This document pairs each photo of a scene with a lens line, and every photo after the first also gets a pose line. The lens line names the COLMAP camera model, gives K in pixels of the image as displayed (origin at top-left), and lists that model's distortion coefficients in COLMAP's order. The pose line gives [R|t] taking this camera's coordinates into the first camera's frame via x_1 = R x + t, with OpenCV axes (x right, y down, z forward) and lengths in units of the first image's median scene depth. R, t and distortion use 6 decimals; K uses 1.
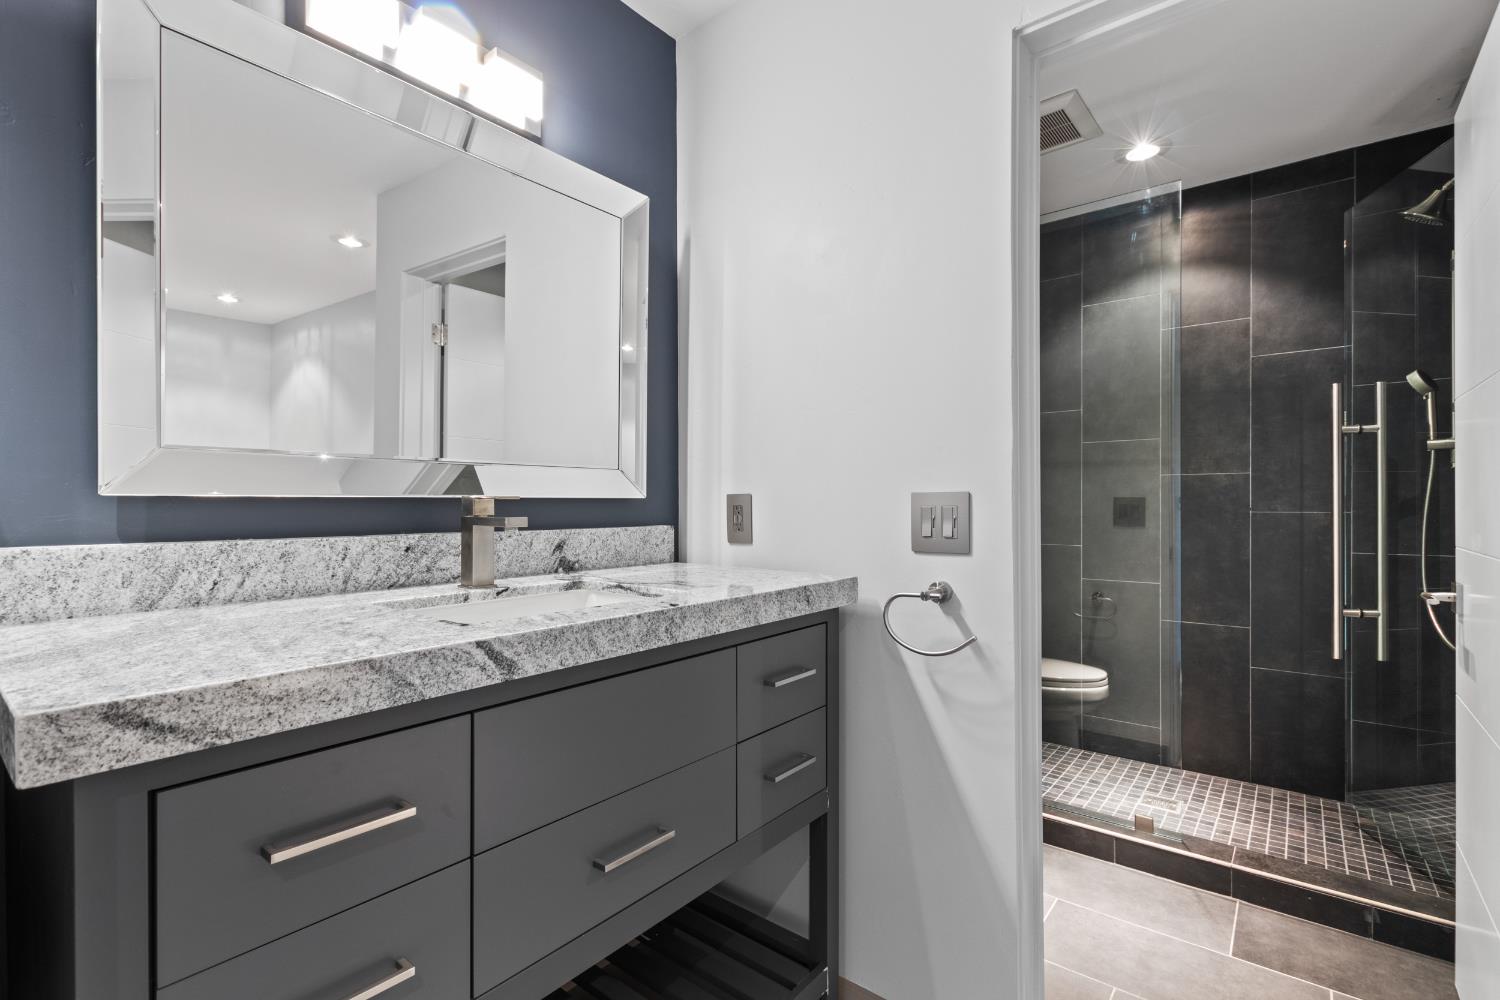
lens RADIAL K [[692.4, 0, 750.0], [0, 692.4, 500.0], [0, 0, 1]] dist [0.001469, 0.024584]
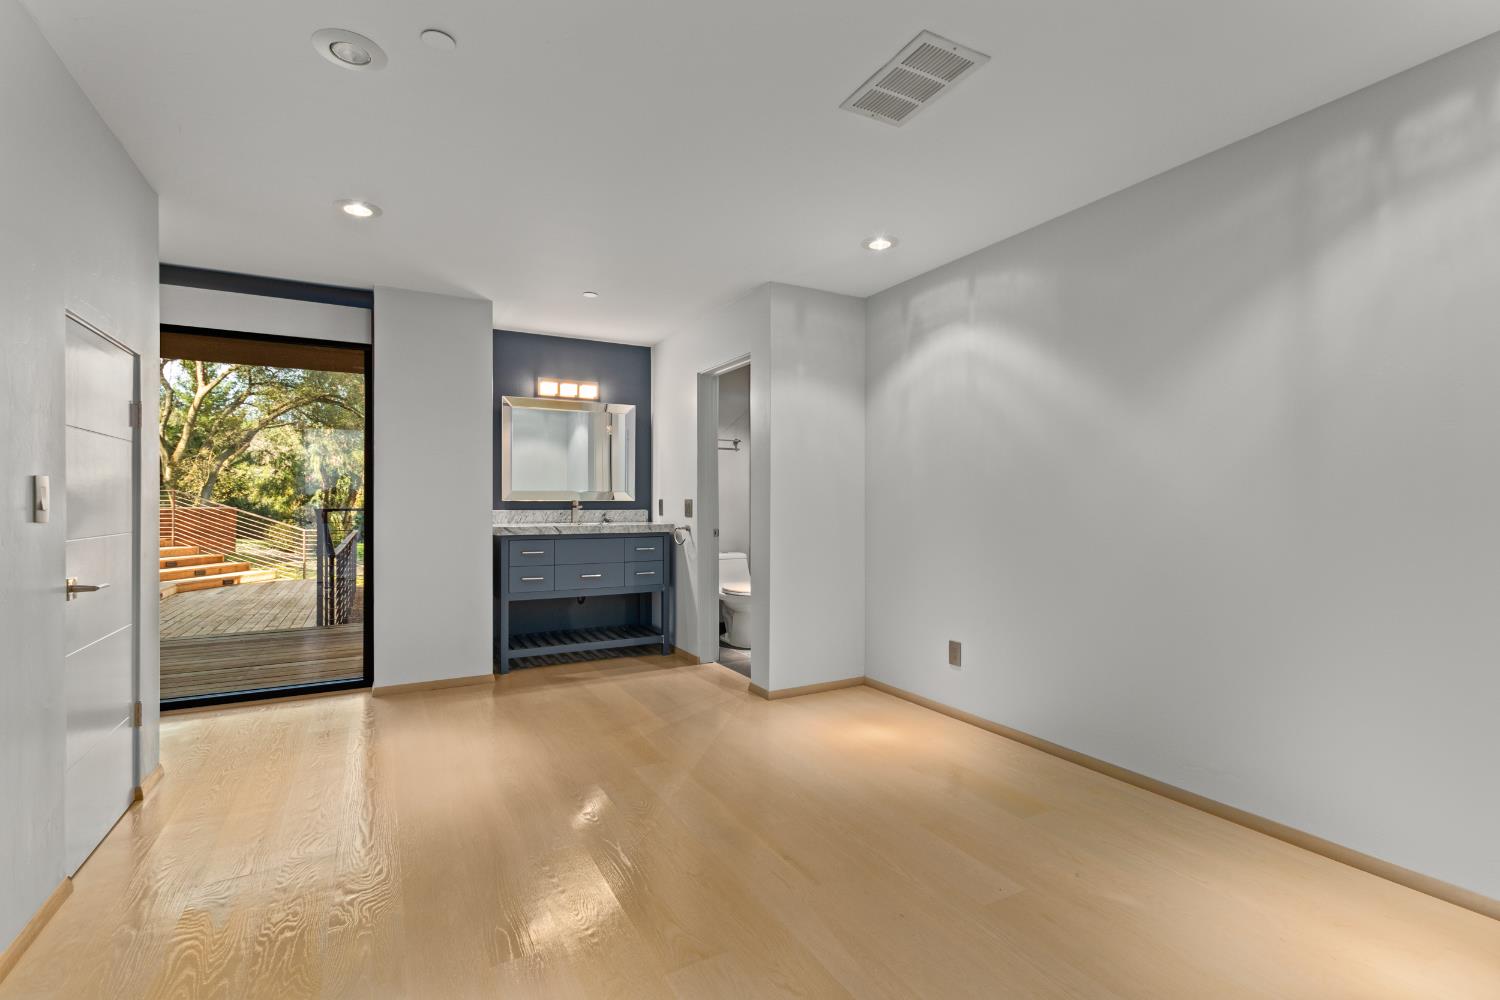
lens RADIAL K [[692.4, 0, 750.0], [0, 692.4, 500.0], [0, 0, 1]] dist [0.001469, 0.024584]
pose [[0.927497, -0.000753, -0.373831, 1.749416], [0.000748, 1.000000, -0.000159, -0.006132], [0.373831, -0.000133, 0.927497, -1.996386]]
